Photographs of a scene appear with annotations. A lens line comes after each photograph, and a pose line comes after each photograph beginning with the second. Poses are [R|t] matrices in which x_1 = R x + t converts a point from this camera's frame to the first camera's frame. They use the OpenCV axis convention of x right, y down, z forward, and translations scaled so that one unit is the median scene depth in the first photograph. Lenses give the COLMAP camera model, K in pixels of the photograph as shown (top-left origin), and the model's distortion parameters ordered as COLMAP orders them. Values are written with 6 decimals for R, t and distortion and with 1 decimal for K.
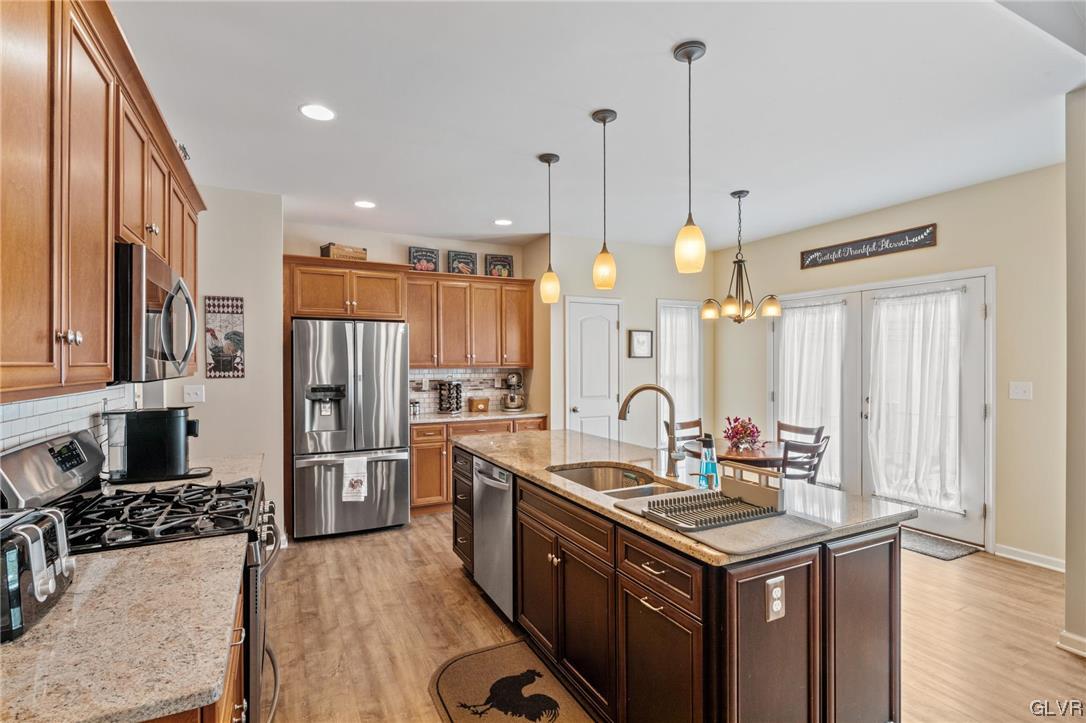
lens RADIAL K [[524.8, 0, 540.1], [0, 524.8, 362.7], [0, 0, 1]] dist [0.005833, 0.000215]
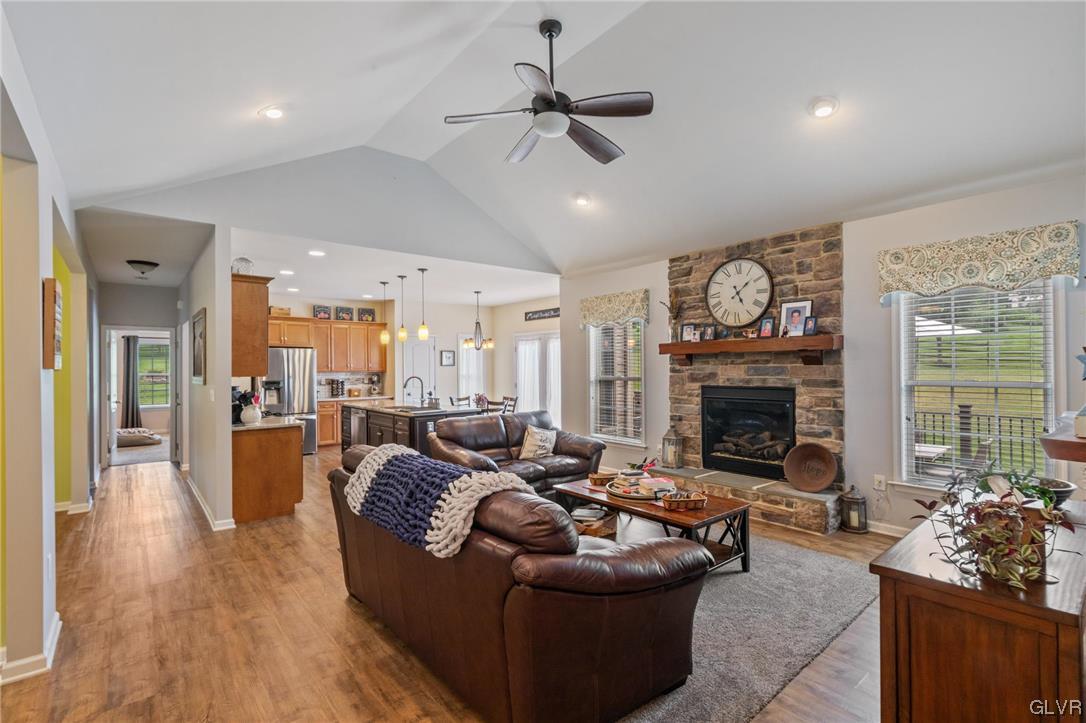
lens RADIAL K [[500.4, 0, 543.5], [0, 500.4, 363.0], [0, 0, 1]] dist [-0.001114, 0.000058]
pose [[0.972000, -0.005621, 0.234916, 0.112133], [0.009000, 0.999871, -0.013313, 0.007510], [-0.234810, 0.015054, 0.971925, -0.838852]]
